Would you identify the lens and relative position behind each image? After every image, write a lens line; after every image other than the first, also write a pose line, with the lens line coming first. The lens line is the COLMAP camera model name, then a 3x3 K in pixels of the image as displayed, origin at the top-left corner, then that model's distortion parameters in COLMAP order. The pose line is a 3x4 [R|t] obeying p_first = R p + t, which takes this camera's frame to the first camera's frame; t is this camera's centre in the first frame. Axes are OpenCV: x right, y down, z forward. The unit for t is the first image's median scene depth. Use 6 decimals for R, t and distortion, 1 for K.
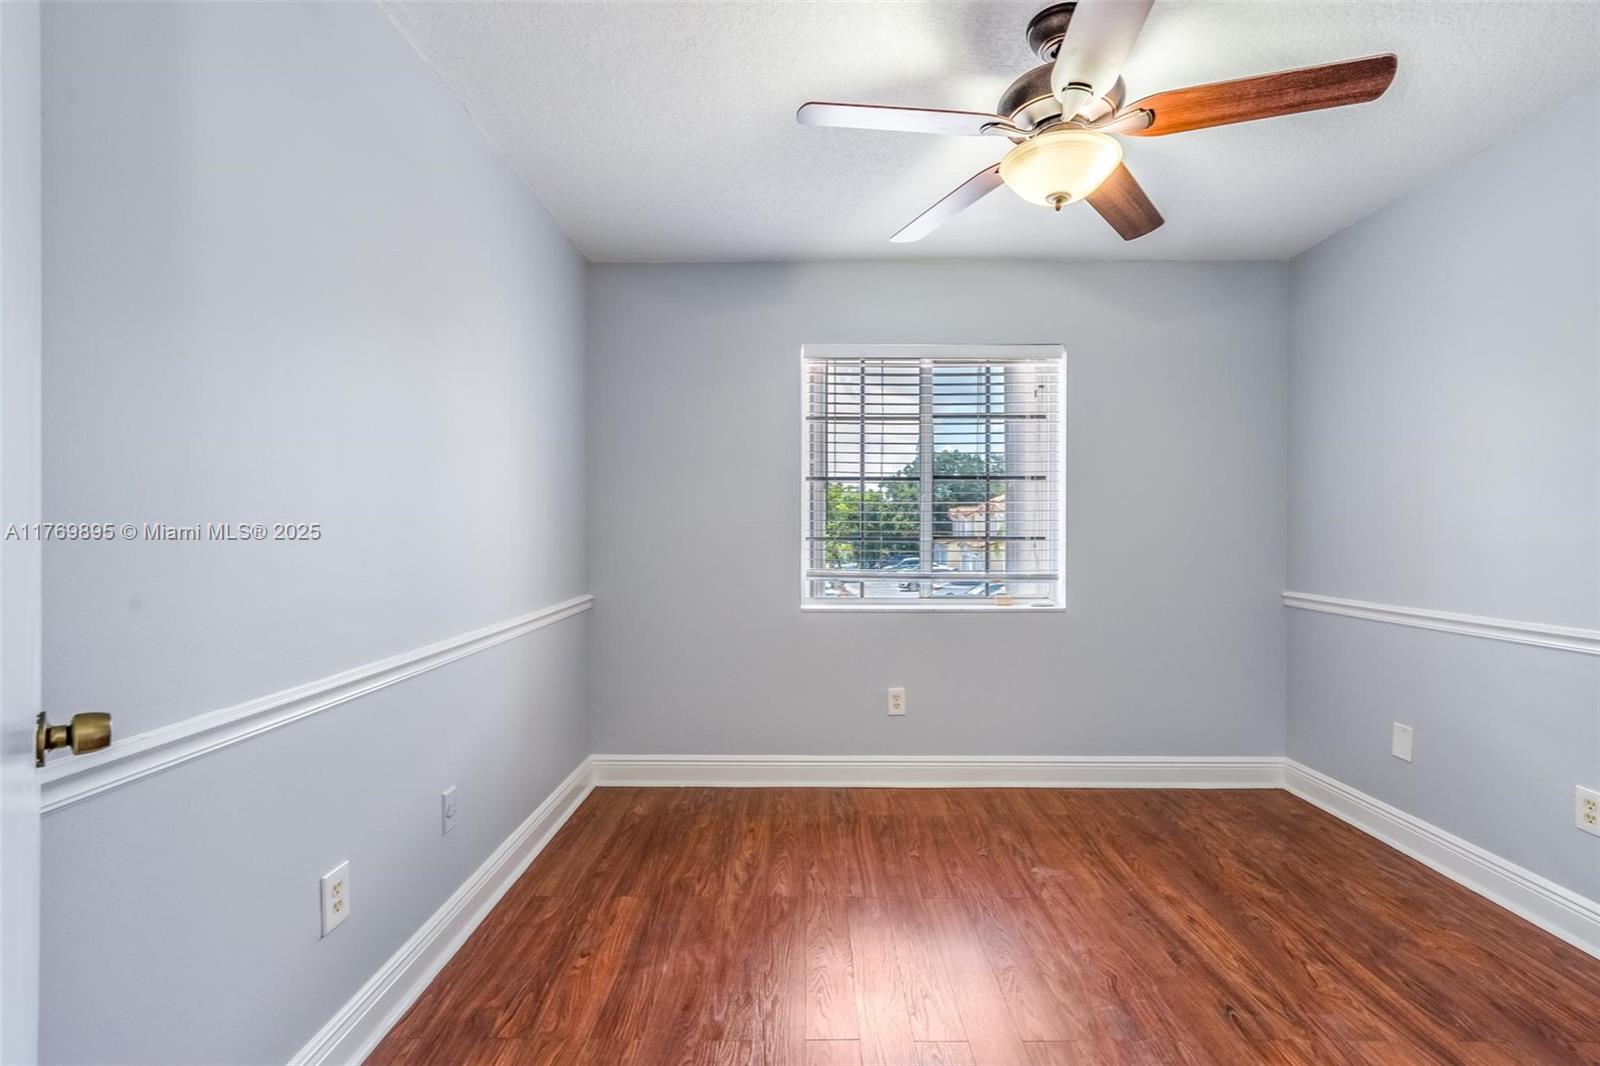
lens RADIAL K [[791.0, 0, 805.1], [0, 791.0, 539.3], [0, 0, 1]] dist [0.001742, 0.000121]
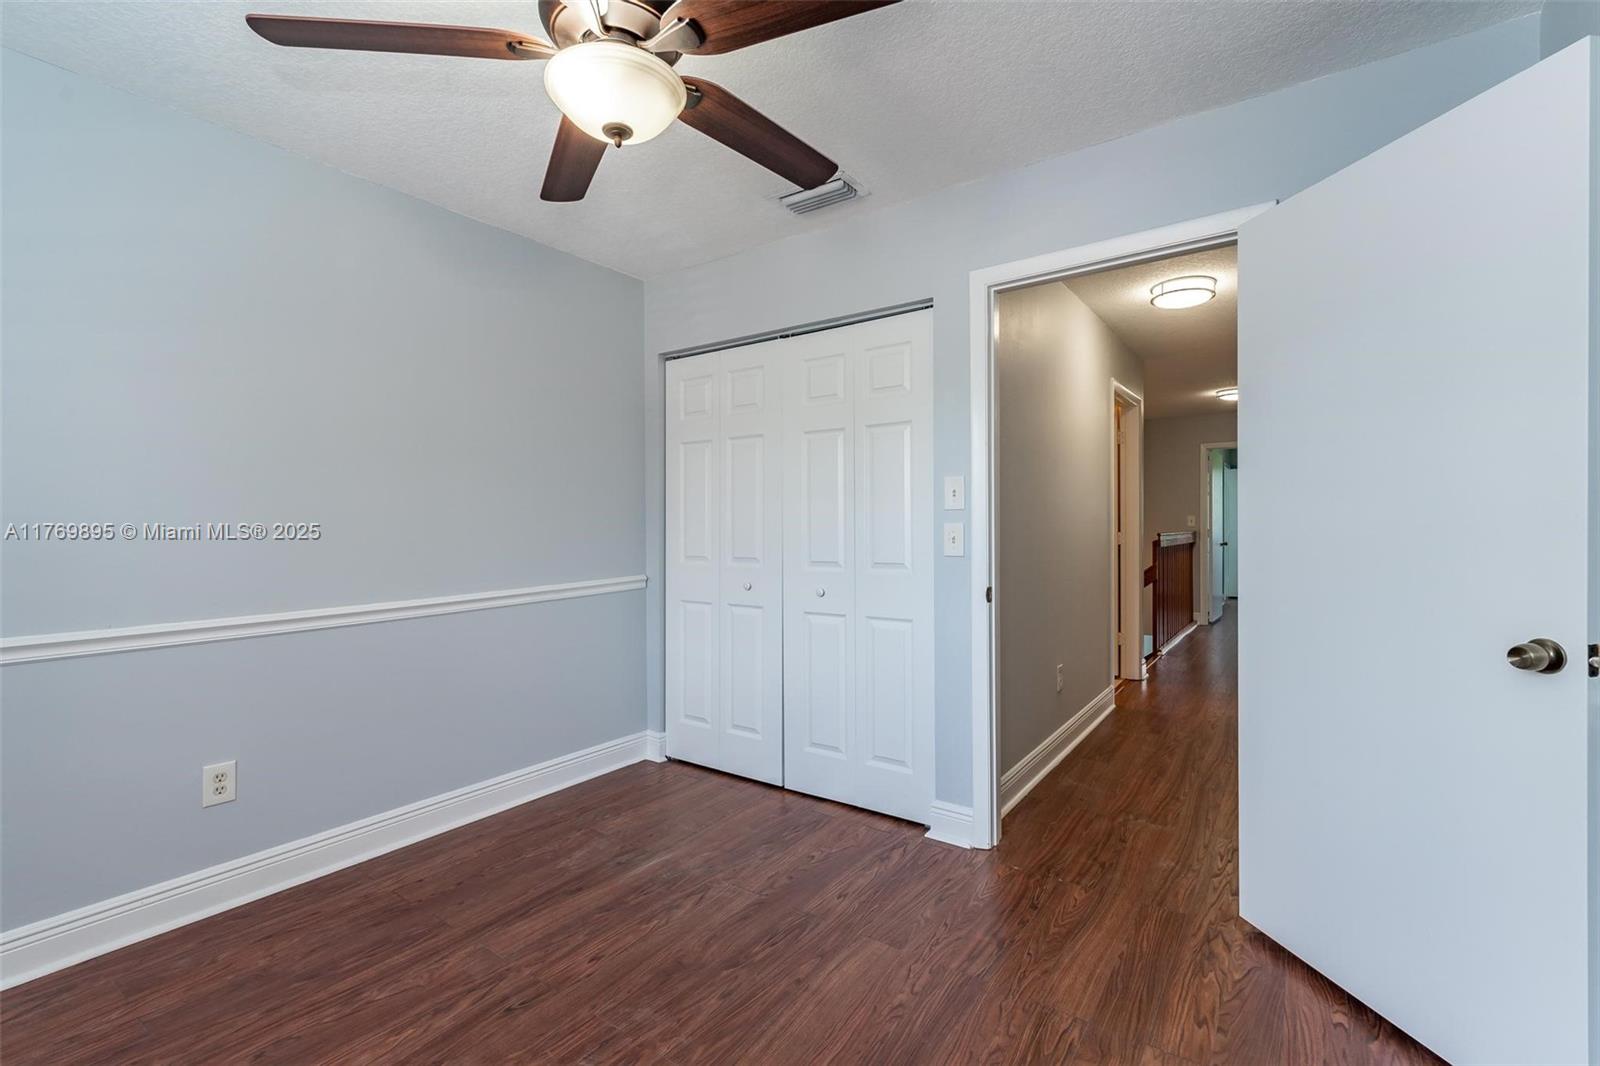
lens RADIAL K [[717.3, 0, 798.0], [0, 717.3, 533.0], [0, 0, 1]] dist [0.002574, -0.000035]
pose [[-0.826954, 0.003214, 0.562261, -0.255082], [0.015817, 0.999721, 0.017549, -0.012821], [-0.562047, 0.023406, -0.826774, 1.445991]]
